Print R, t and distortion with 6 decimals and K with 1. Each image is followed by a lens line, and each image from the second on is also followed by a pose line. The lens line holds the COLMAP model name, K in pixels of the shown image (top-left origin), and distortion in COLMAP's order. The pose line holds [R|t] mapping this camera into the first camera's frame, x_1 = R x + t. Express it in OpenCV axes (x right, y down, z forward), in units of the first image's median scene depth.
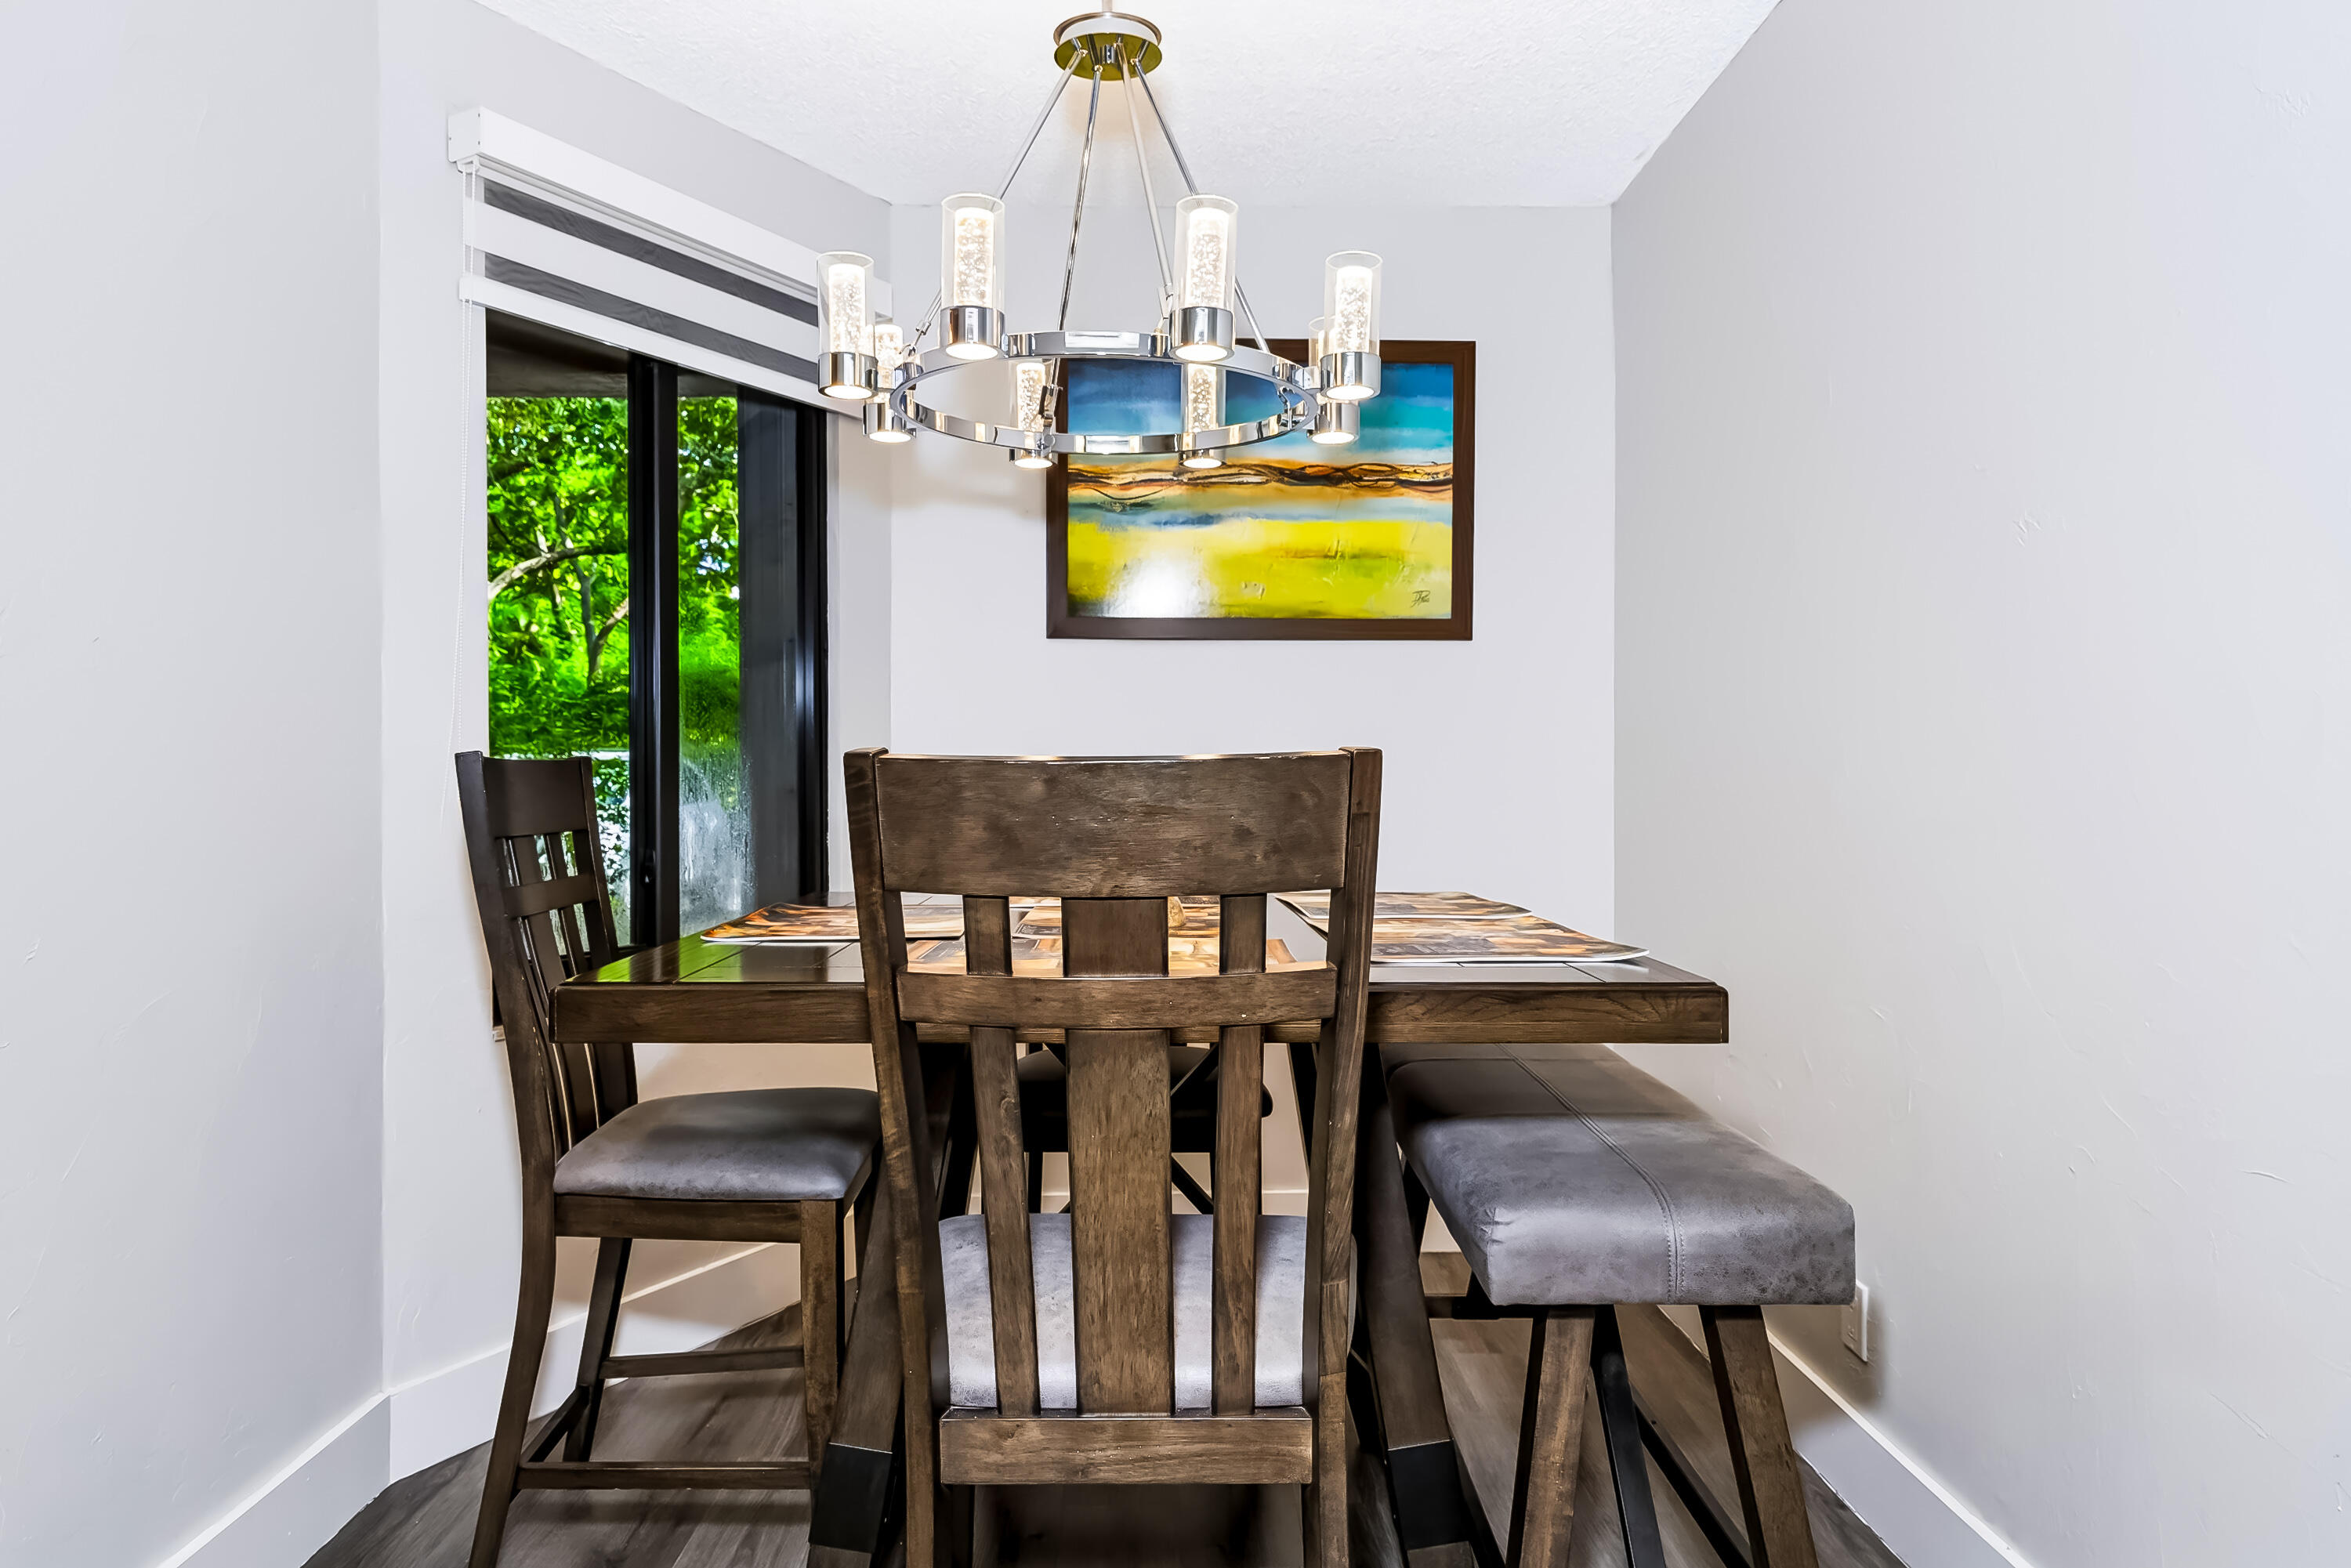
lens RADIAL K [[1656.8, 0, 1174.7], [0, 1656.8, 781.8], [0, 0, 1]] dist [0.008414, 0.000716]
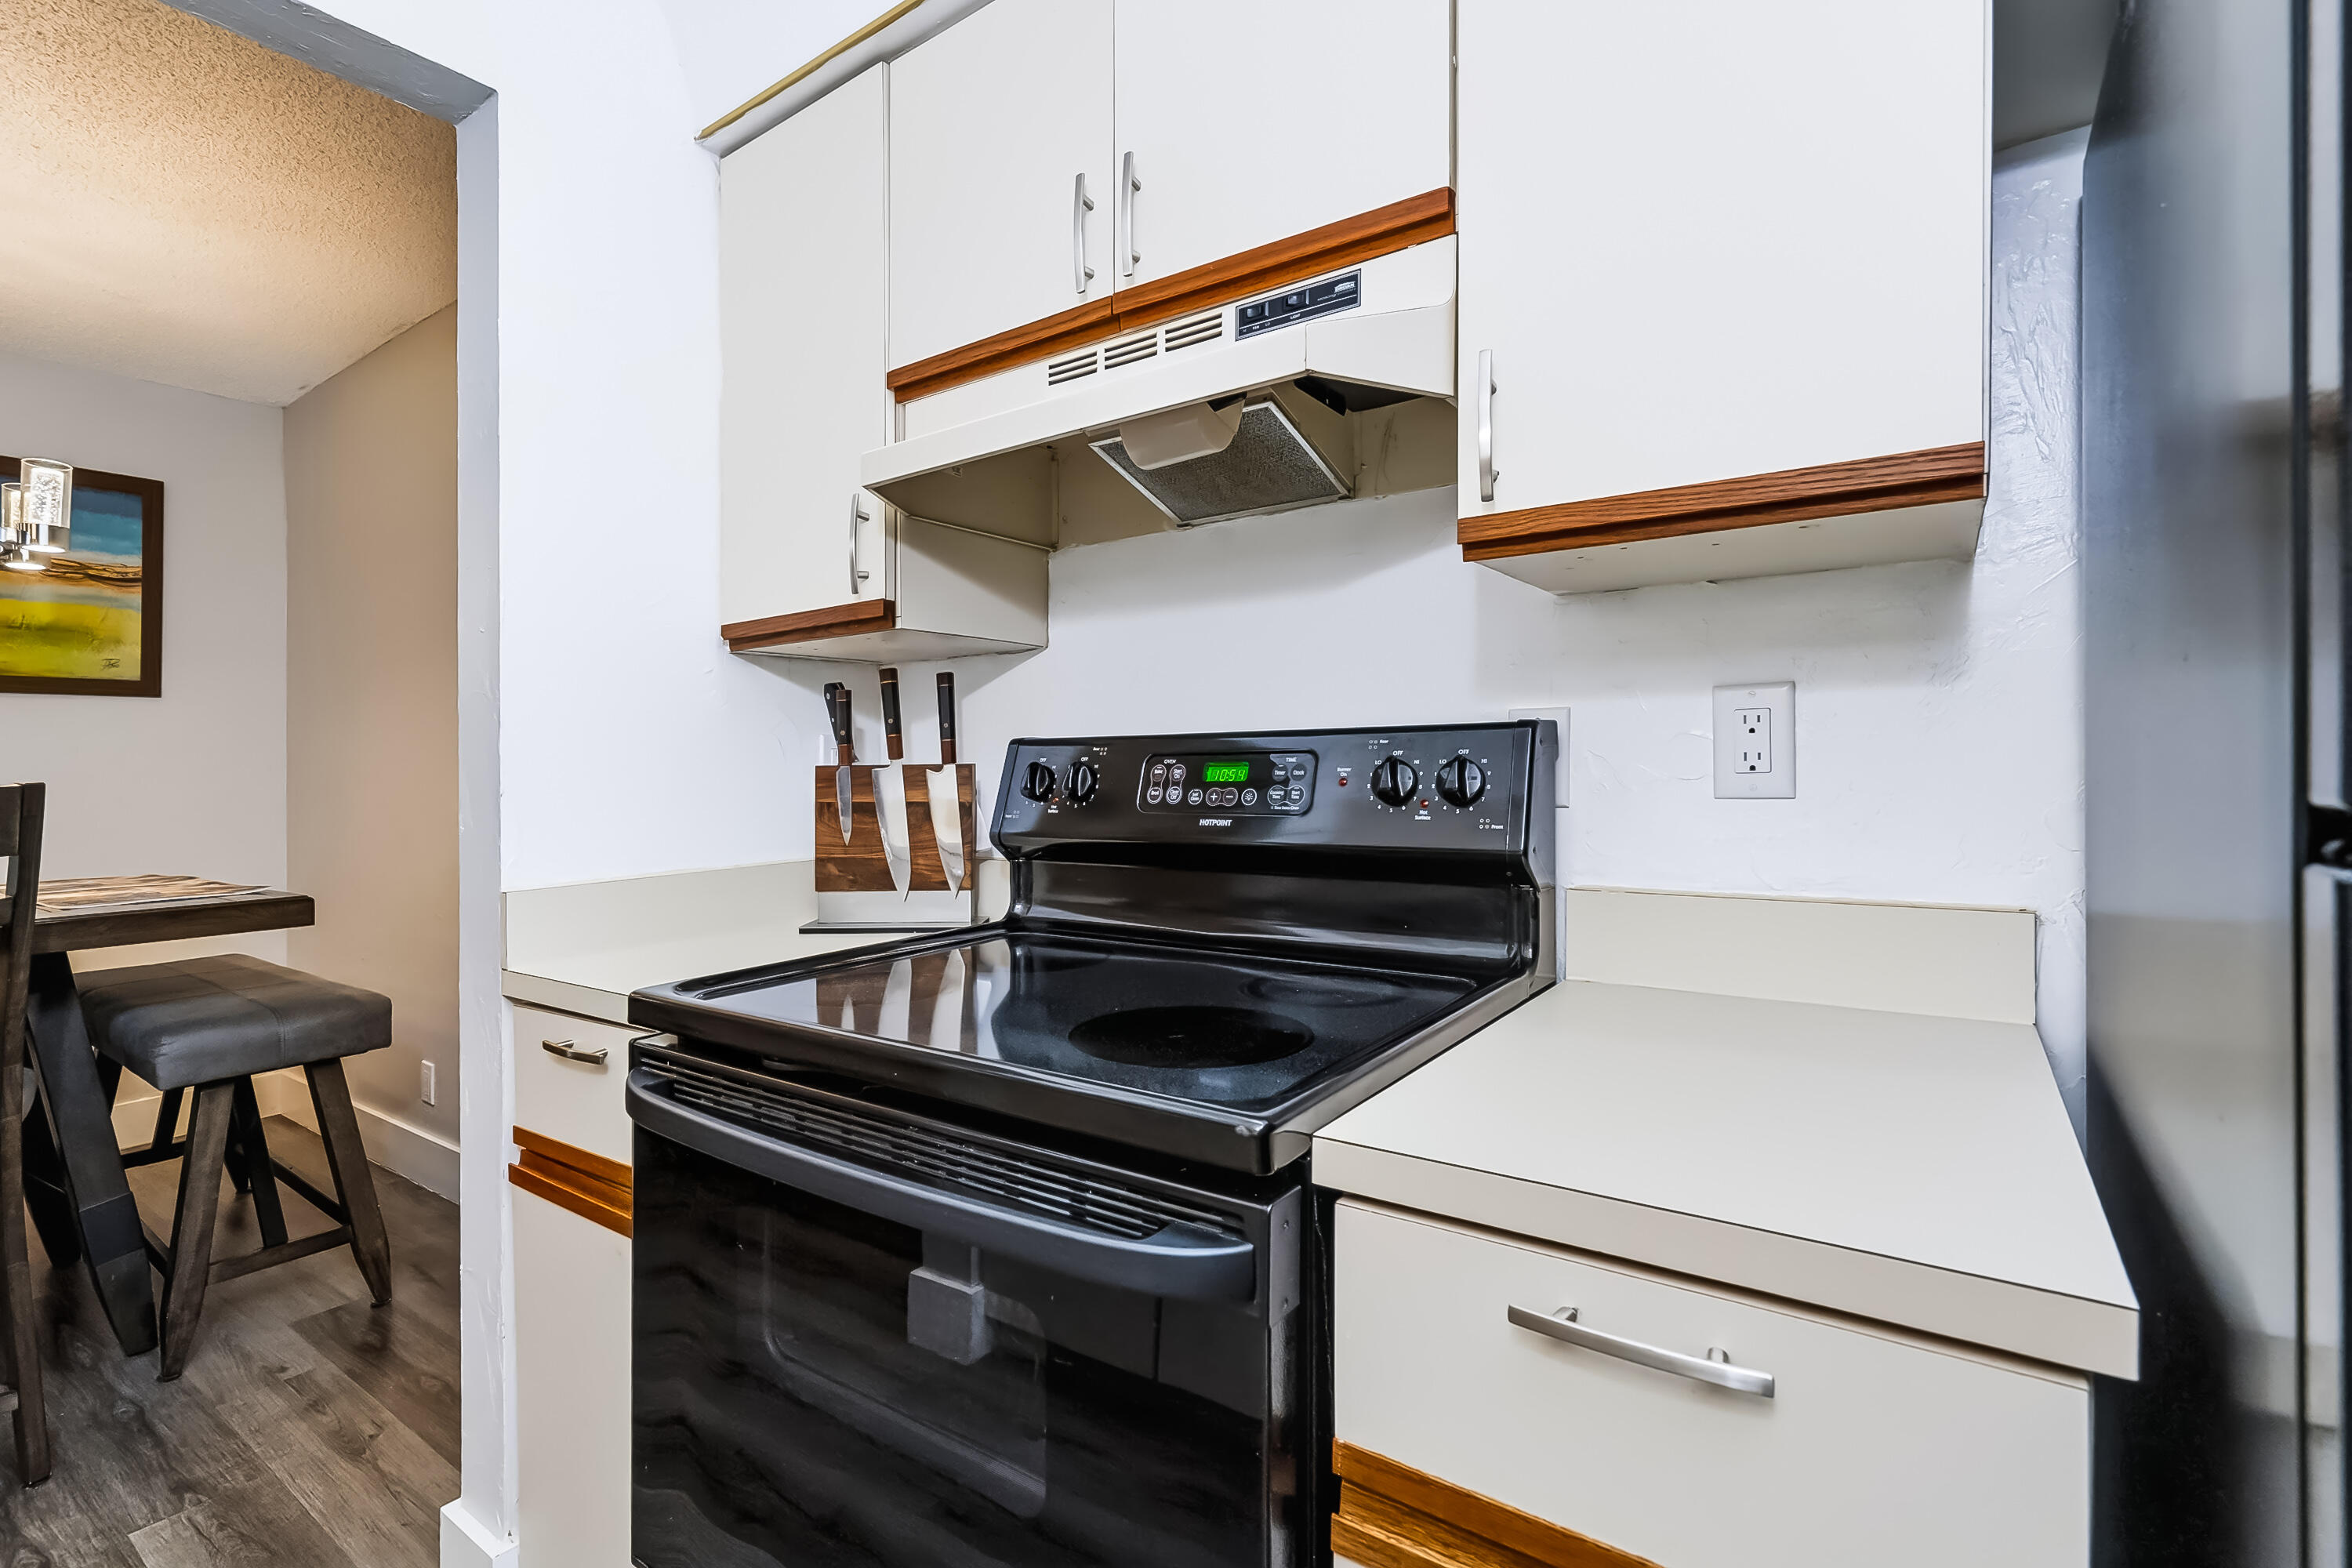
lens RADIAL K [[1090.6, 0, 1132.6], [0, 1090.6, 761.0], [0, 0, 1]] dist [-0.002327, 0.002526]
pose [[0.624185, 0.001727, 0.781275, -0.025631], [0.020947, 0.999601, -0.018944, 0.002076], [-0.780996, 0.028190, 0.623900, -0.199585]]
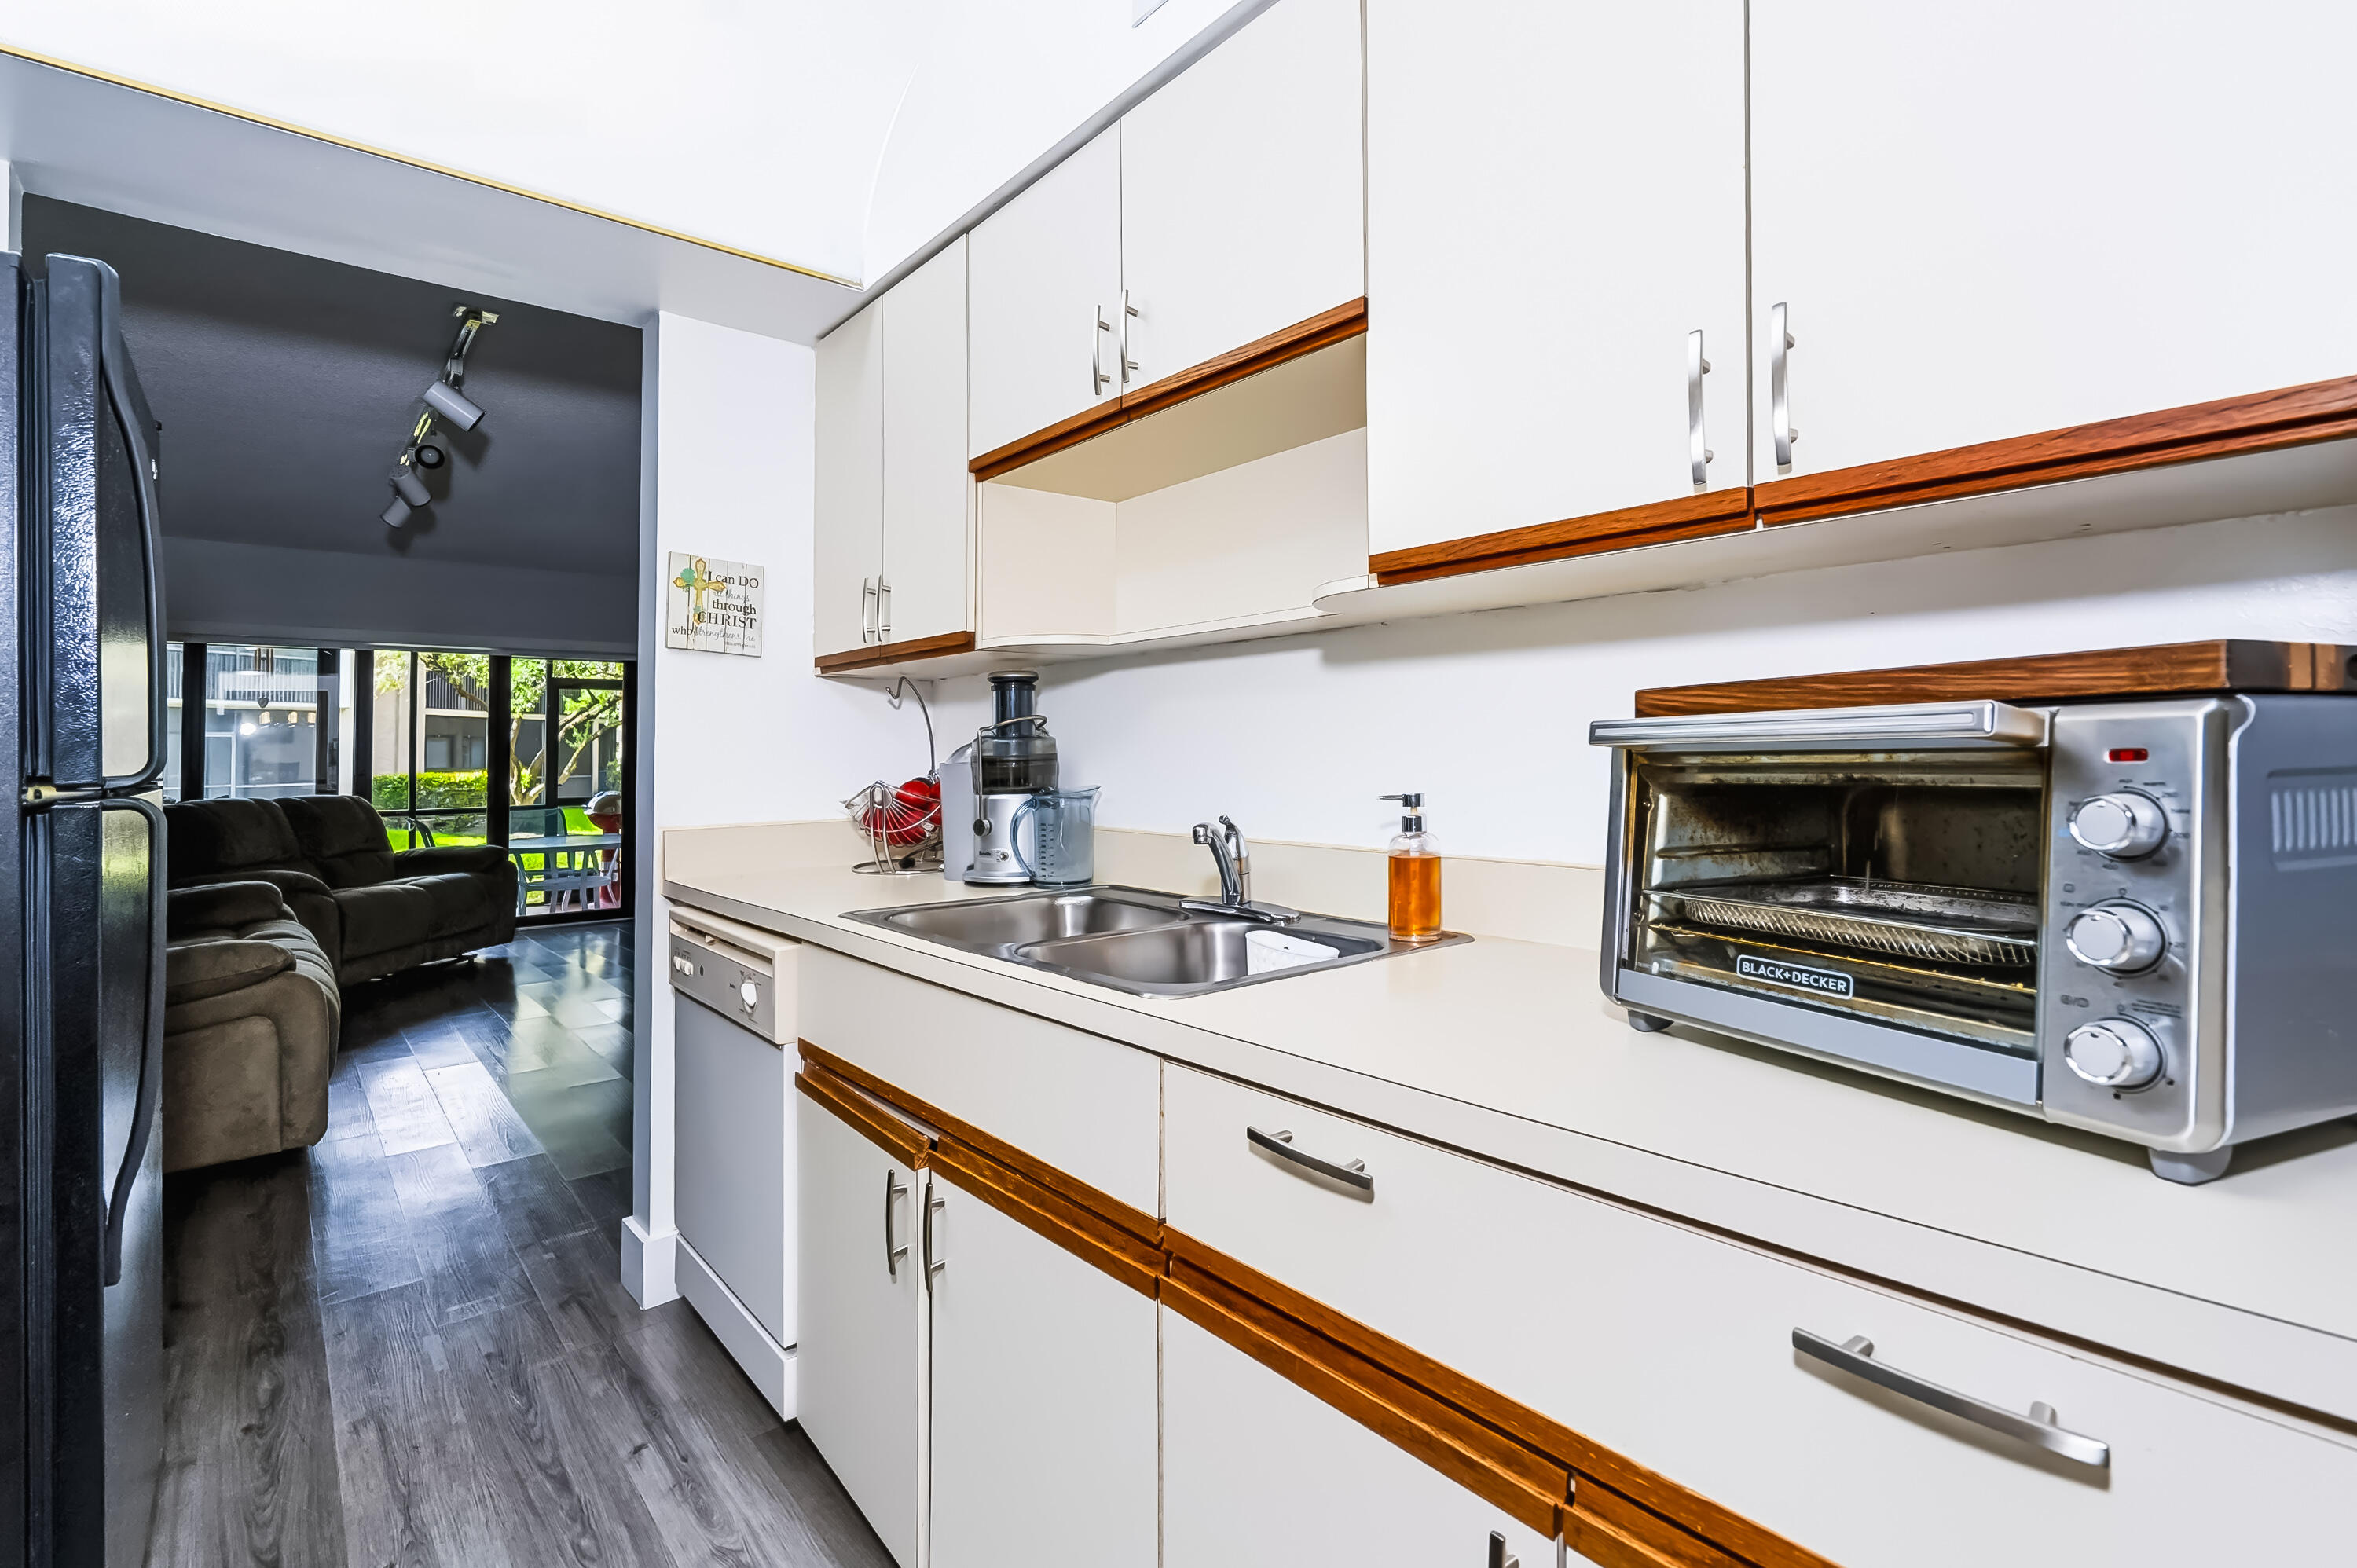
lens RADIAL K [[1092.8, 0, 1164.2], [0, 1092.8, 741.9], [0, 0, 1]] dist [-0.002327, 0.002526]
pose [[0.794679, 0.003414, 0.607020, -0.022429], [0.014770, 0.999579, -0.024958, 0.003146], [-0.606850, 0.028799, 0.794295, -0.298871]]
